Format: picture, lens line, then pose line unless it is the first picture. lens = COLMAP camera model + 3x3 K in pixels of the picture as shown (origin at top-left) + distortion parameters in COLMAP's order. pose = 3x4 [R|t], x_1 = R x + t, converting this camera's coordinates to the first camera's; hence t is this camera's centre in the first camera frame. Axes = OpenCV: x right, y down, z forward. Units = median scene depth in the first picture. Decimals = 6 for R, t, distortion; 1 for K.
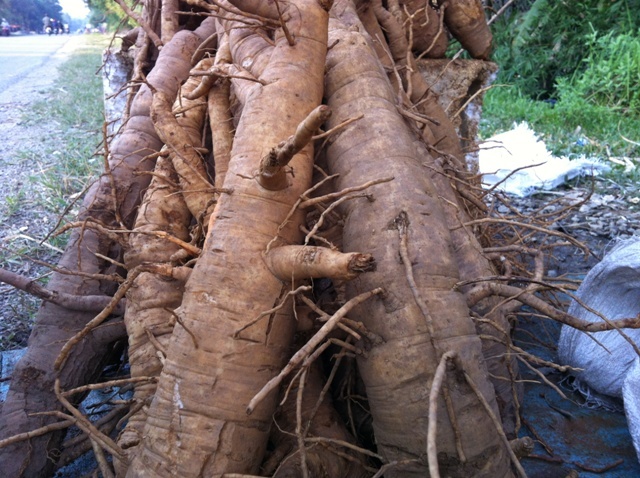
lens RADIAL K [[629.5, 0, 342.5], [0, 629.5, 238.9], [0, 0, 1]] dist [0.143852, -0.240591]
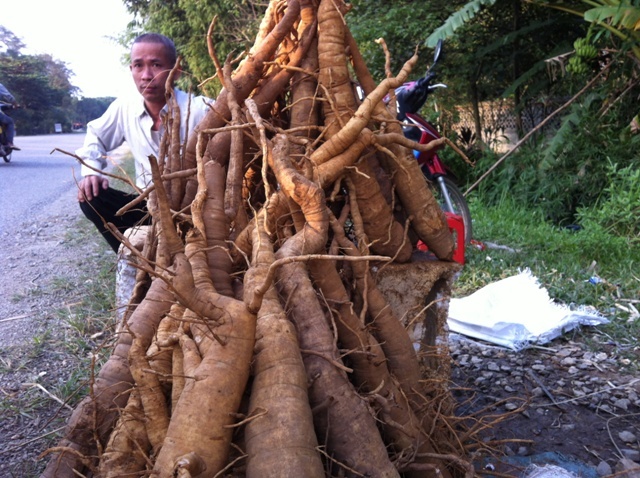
lens RADIAL K [[629.5, 0, 342.5], [0, 629.5, 238.9], [0, 0, 1]] dist [0.143852, -0.240591]
pose [[0.997726, 0.034906, -0.057660, 0.057596], [-0.043377, 0.987291, -0.152888, -0.081739], [0.051591, 0.155041, 0.986560, -0.076120]]
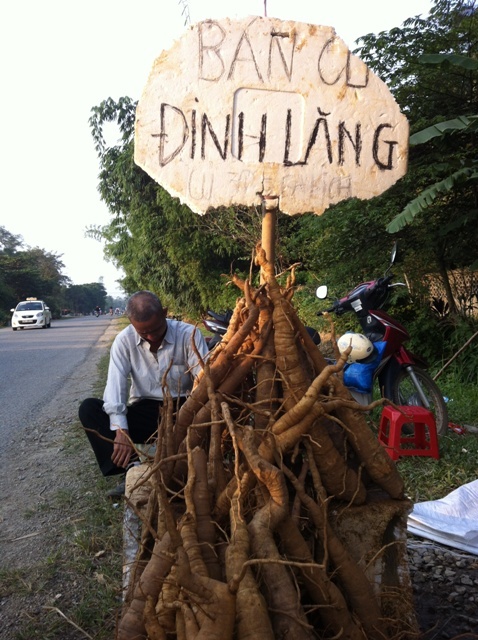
lens RADIAL K [[629.5, 0, 239.3], [0, 629.5, 305.6], [0, 0, 1]] dist [0.143852, -0.240591]
pose [[0.982244, -0.044535, -0.182248, 0.091106], [-0.013750, 0.951716, -0.306673, -0.147877], [0.187106, 0.303734, 0.934204, -0.241063]]
